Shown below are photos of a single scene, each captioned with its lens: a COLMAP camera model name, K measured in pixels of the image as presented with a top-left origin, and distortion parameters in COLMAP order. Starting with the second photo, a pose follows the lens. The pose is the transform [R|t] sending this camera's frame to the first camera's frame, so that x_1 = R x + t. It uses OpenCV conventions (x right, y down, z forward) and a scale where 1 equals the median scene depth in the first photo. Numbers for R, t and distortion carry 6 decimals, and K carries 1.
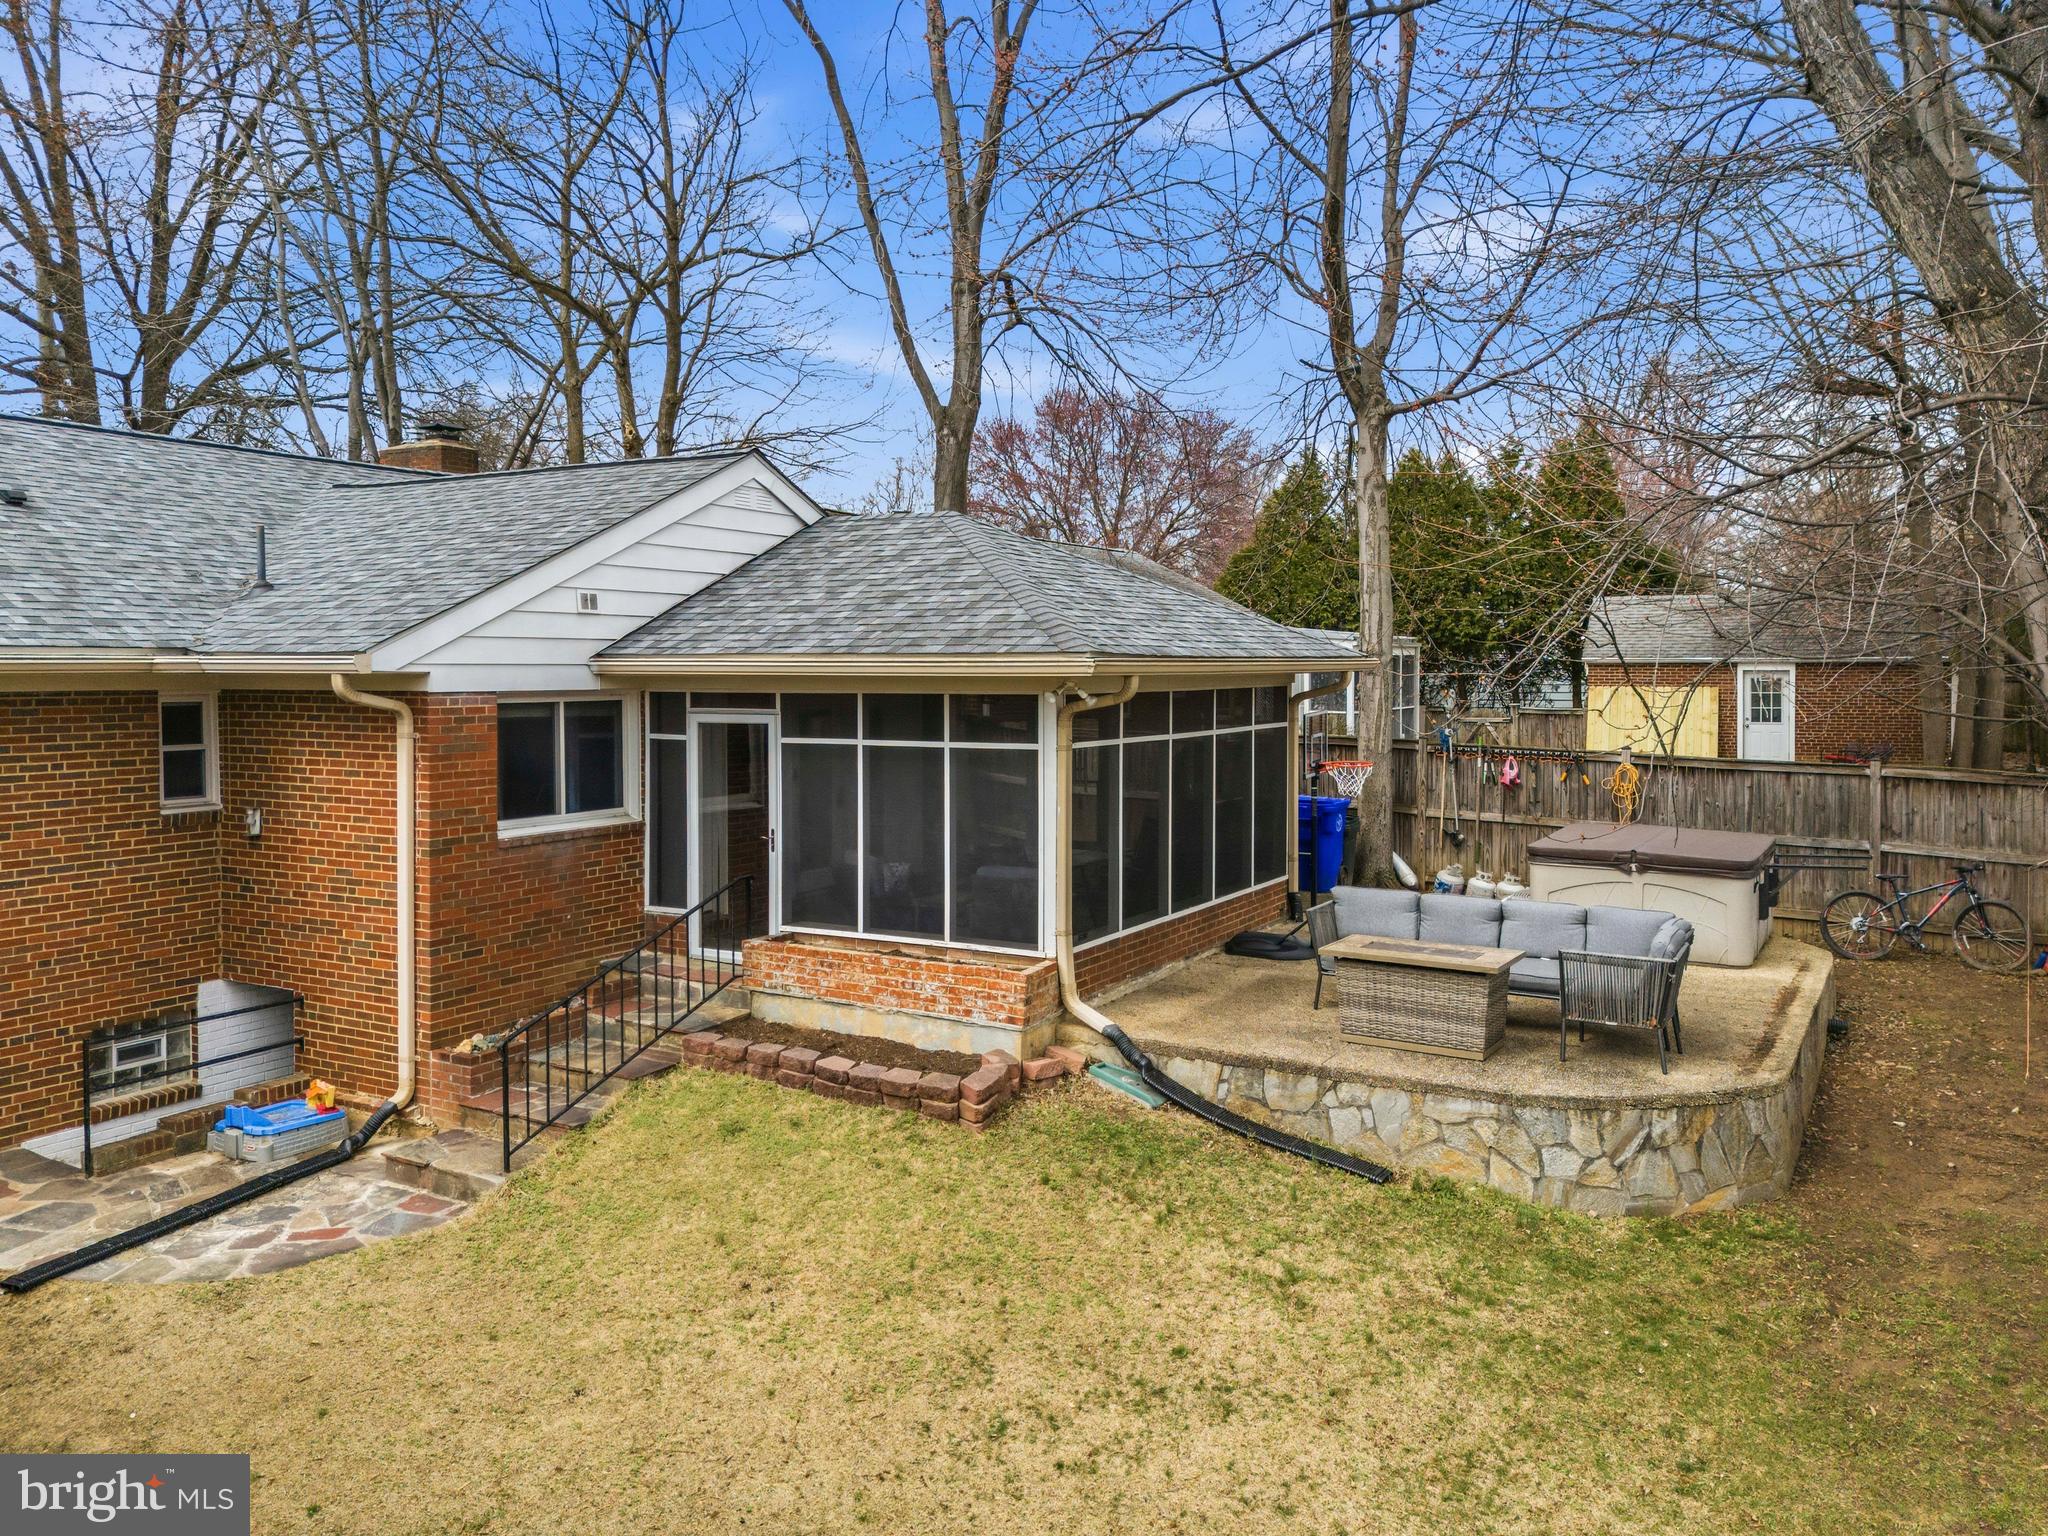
lens RADIAL K [[1548.3, 0, 1026.4], [0, 1548.3, 666.0], [0, 0, 1]] dist [0.075368, -0.059032]
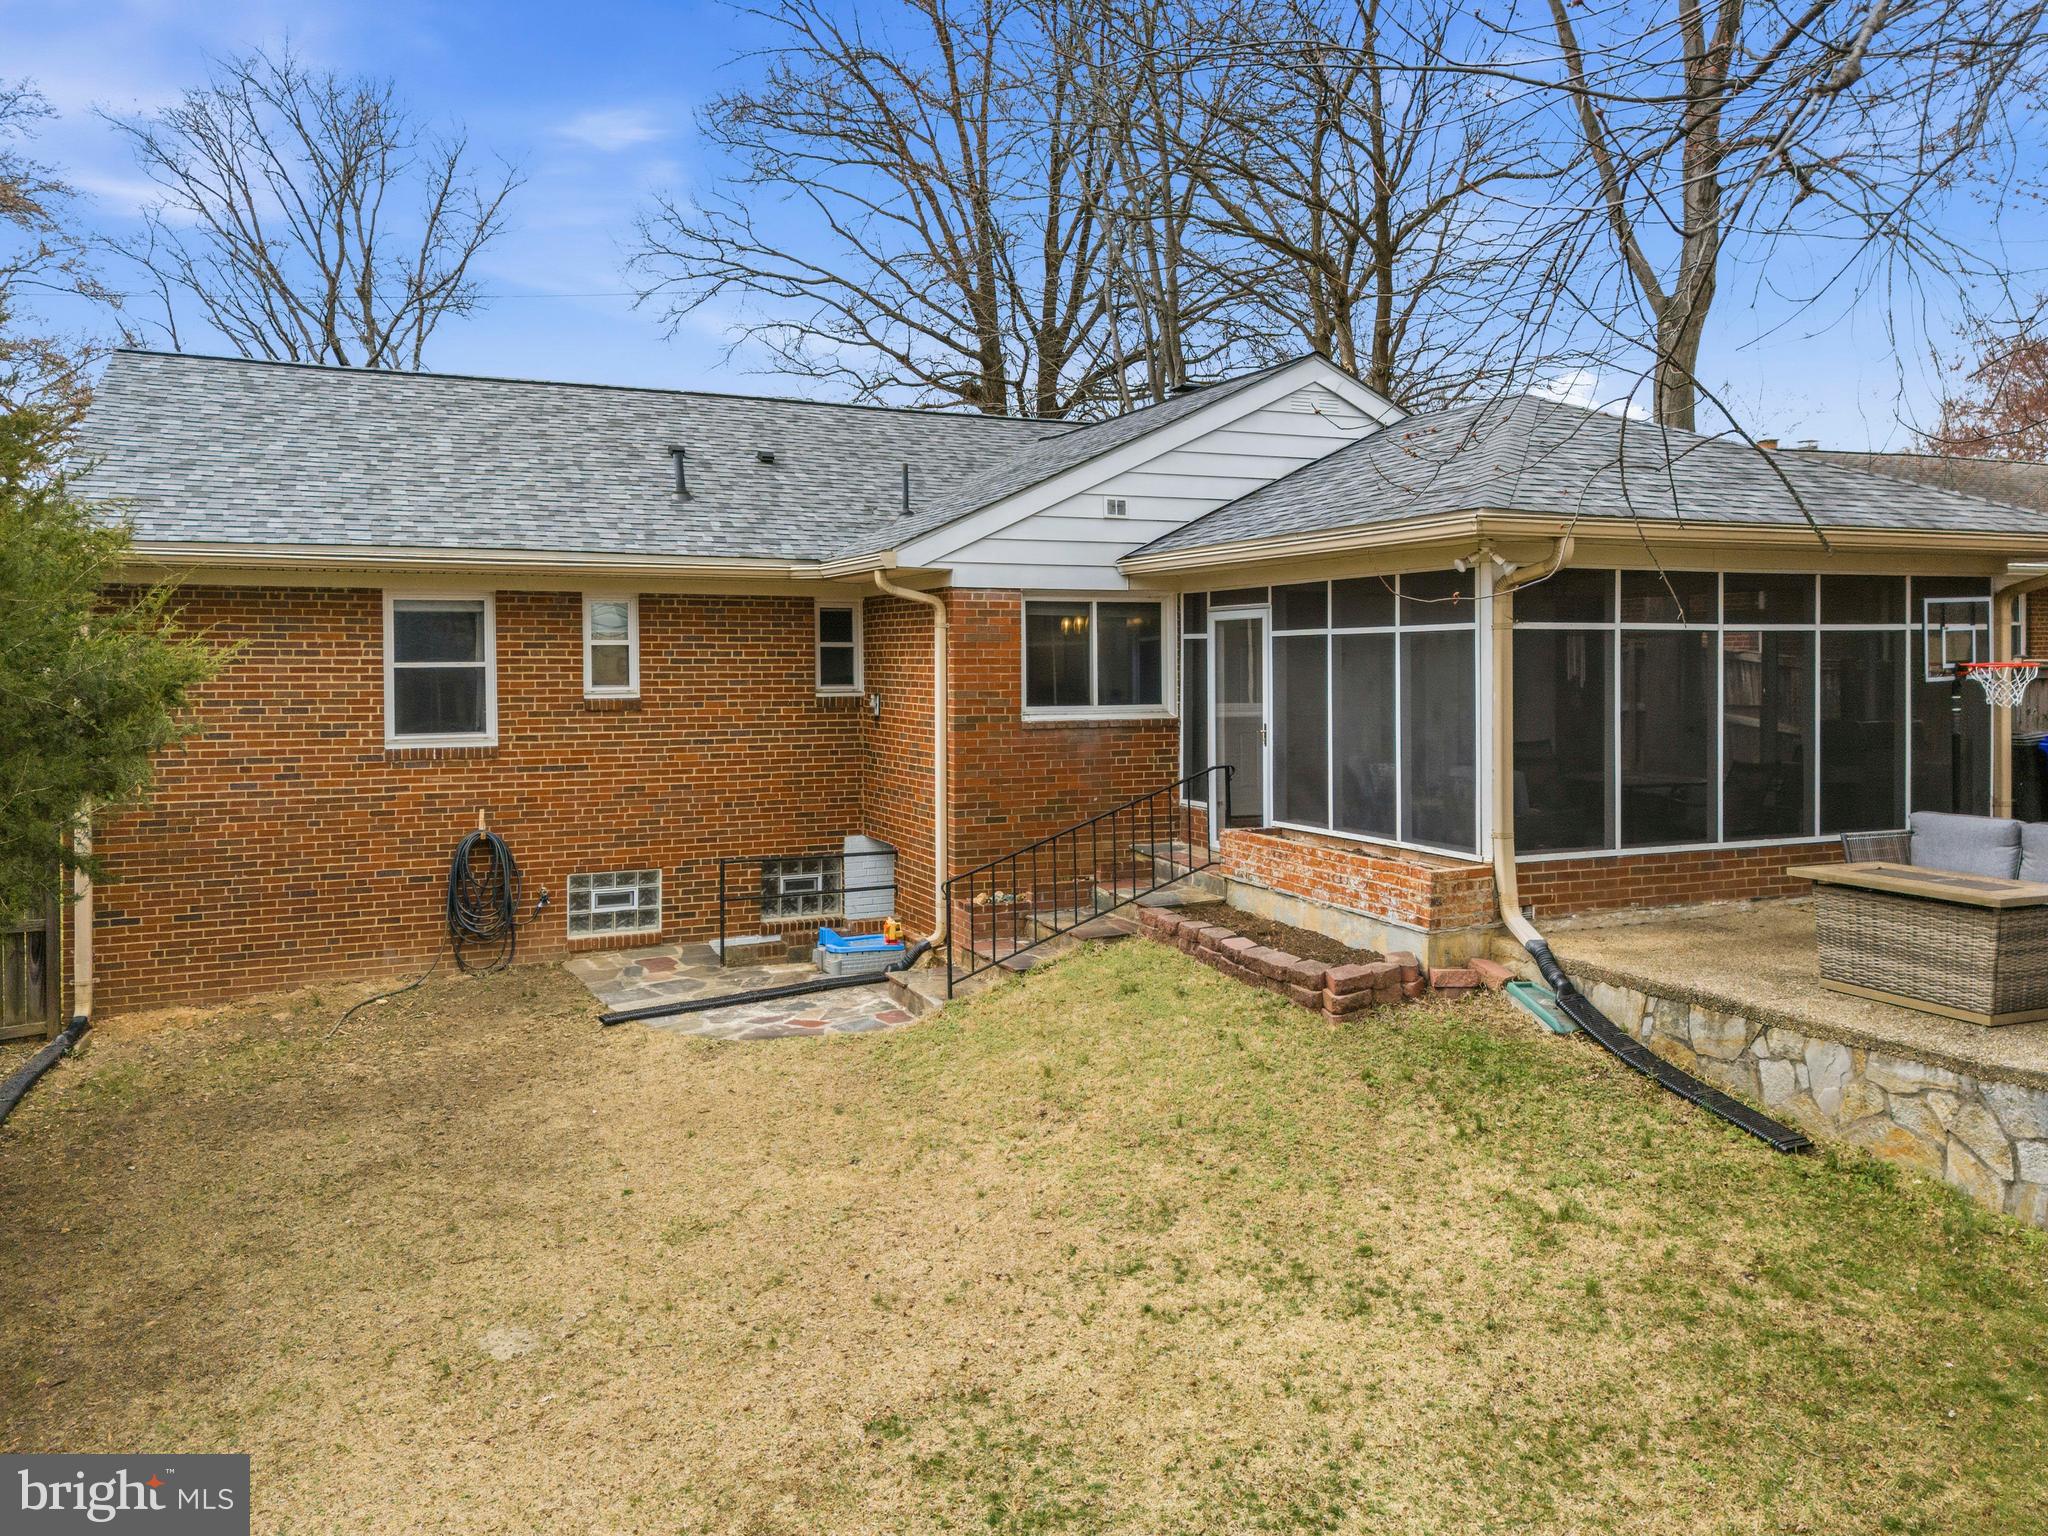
lens RADIAL K [[1548.3, 0, 1026.4], [0, 1548.3, 666.0], [0, 0, 1]] dist [0.075368, -0.059032]
pose [[0.807697, 0.000272, -0.589598, 0.346424], [0.001090, 0.999997, 0.001954, 0.076769], [0.589597, -0.002222, 0.807694, 0.125405]]
